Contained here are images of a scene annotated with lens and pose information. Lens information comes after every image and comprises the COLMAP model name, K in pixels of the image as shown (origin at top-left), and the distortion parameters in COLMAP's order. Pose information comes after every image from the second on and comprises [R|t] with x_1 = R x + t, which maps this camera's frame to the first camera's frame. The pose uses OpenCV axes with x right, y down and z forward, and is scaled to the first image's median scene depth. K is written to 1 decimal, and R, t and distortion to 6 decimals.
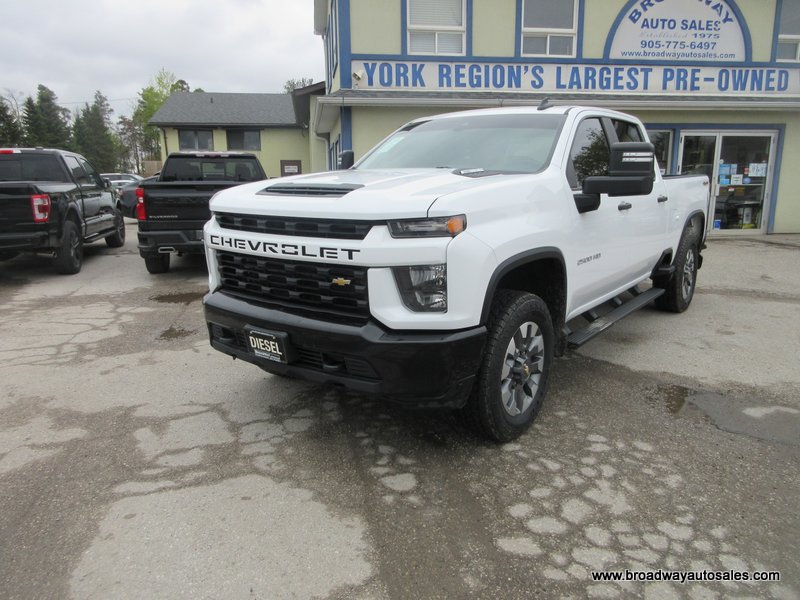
lens RADIAL K [[603.5, 0, 398.3], [0, 603.5, 295.6], [0, 0, 1]] dist [0.006542, 0.003485]
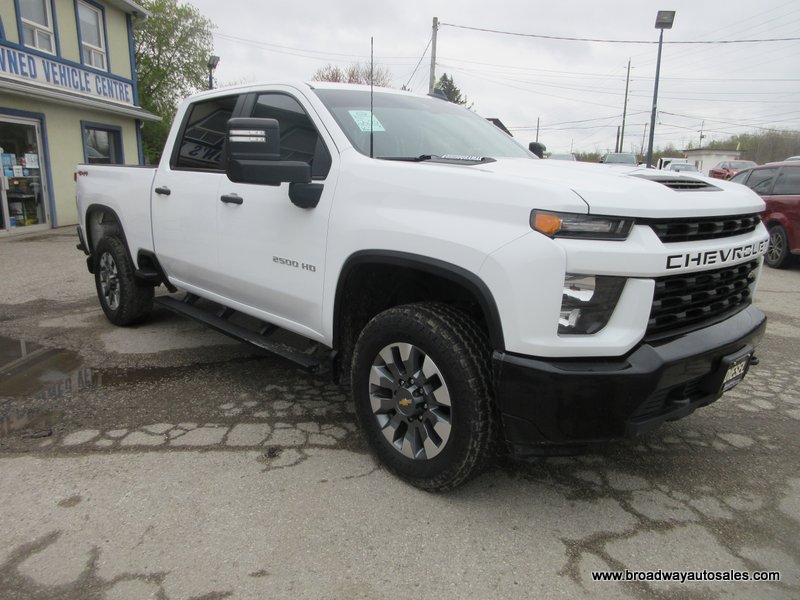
lens RADIAL K [[603.5, 0, 401.7], [0, 603.5, 295.5], [0, 0, 1]] dist [0.006542, 0.003485]
pose [[0.168224, -0.189578, 0.967347, -0.904137], [0.177476, 0.971121, 0.159454, -0.194537], [-0.969641, 0.144857, 0.197011, 1.058151]]
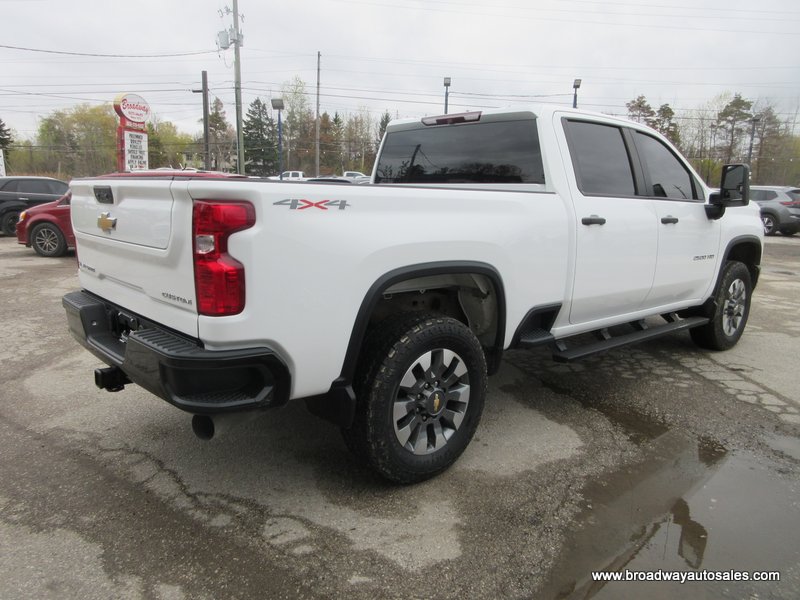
lens RADIAL K [[603.5, 0, 396.8], [0, 603.5, 298.0], [0, 0, 1]] dist [0.006542, 0.003485]
pose [[-0.982012, -0.046924, 0.182897, 0.324662], [0.022745, 0.932179, 0.361282, -0.535888], [-0.187445, 0.358943, -0.914343, 2.730535]]
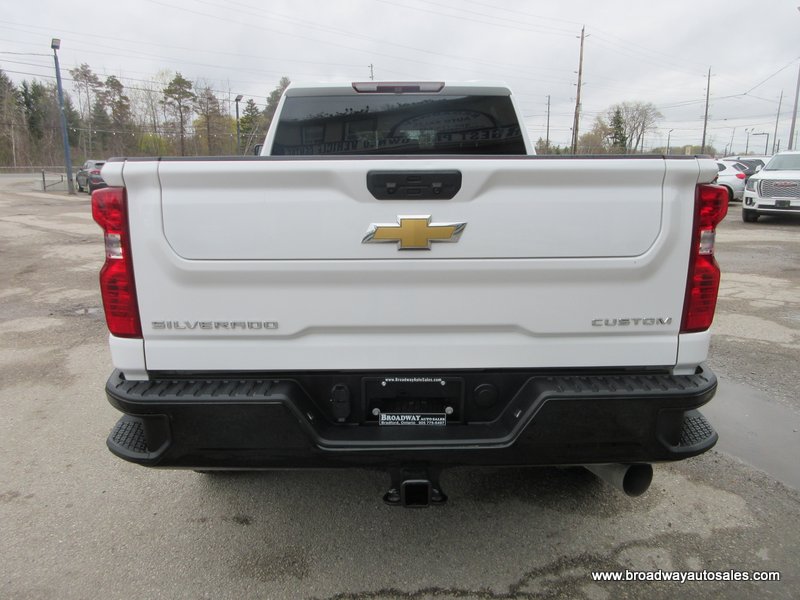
lens RADIAL K [[603.5, 0, 398.3], [0, 603.5, 300.6], [0, 0, 1]] dist [0.006542, 0.003485]
pose [[-0.785556, 0.137031, -0.603427, 1.091679], [-0.115734, 0.925427, 0.360819, -0.472566], [0.607871, 0.353281, -0.711116, 2.405366]]
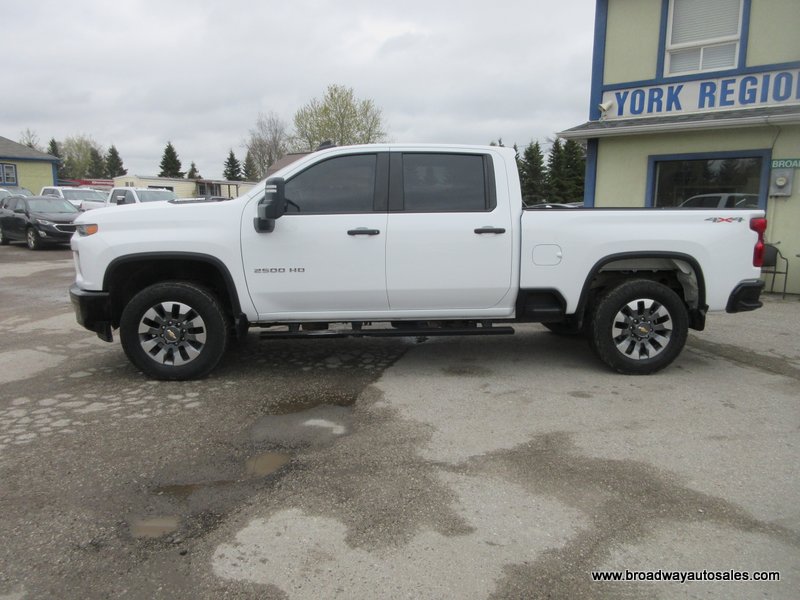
lens RADIAL K [[603.5, 0, 402.1], [0, 603.5, 300.0], [0, 0, 1]] dist [0.006542, 0.003485]
pose [[0.666421, 0.126080, -0.734838, 1.479420], [-0.158637, 0.987008, 0.025479, -0.075988], [0.728504, 0.099593, 0.677764, 0.369704]]
